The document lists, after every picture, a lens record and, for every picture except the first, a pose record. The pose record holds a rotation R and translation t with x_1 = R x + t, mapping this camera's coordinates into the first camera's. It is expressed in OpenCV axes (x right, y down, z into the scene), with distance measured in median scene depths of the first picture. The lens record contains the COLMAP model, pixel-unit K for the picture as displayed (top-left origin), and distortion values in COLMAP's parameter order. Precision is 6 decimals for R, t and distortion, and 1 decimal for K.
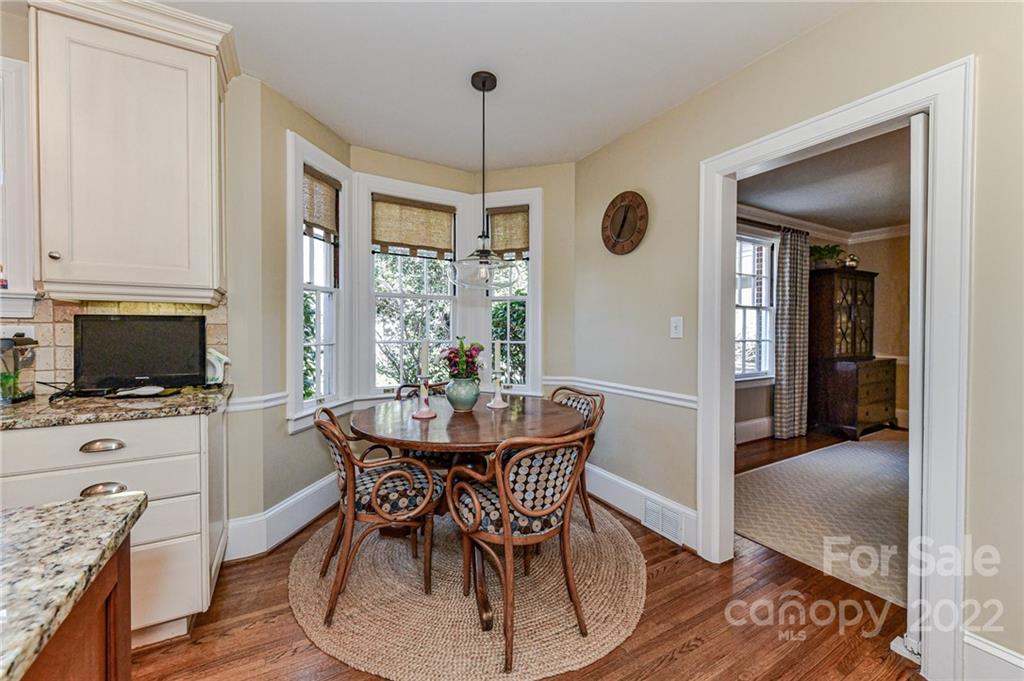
lens RADIAL K [[402.2, 0, 506.4], [0, 402.2, 335.9], [0, 0, 1]] dist [0.001439, -0.000574]
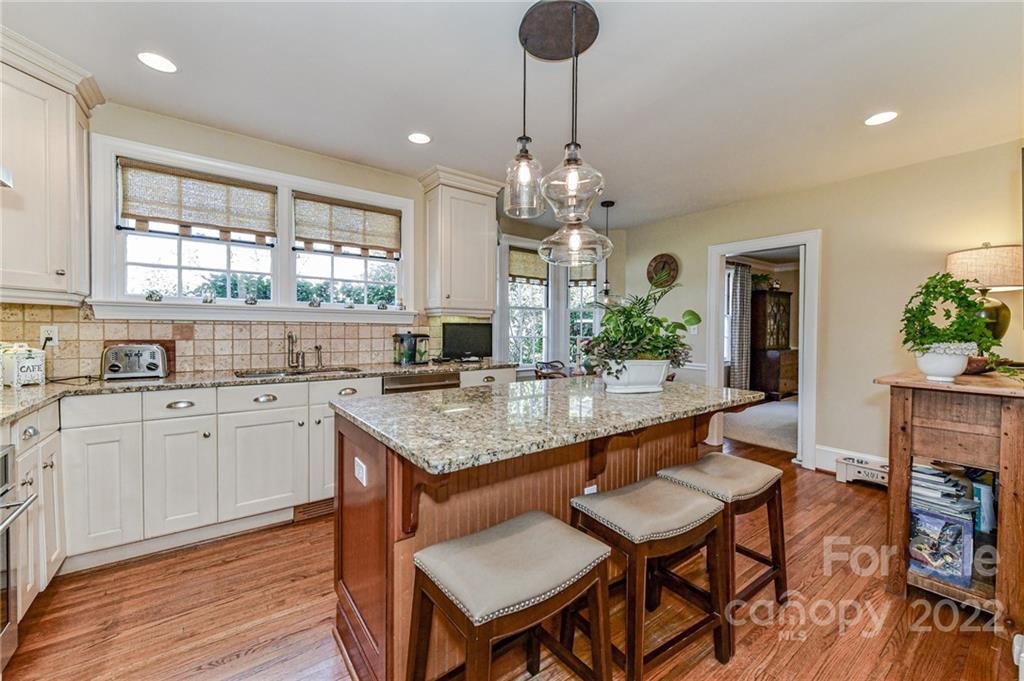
lens RADIAL K [[402.2, 0, 506.4], [0, 402.2, 335.9], [0, 0, 1]] dist [0.001439, -0.000574]
pose [[0.992797, 0.001832, 0.119797, -0.422473], [-0.002468, 0.999984, 0.005161, 0.002060], [-0.119786, -0.005420, 0.992785, -0.484720]]
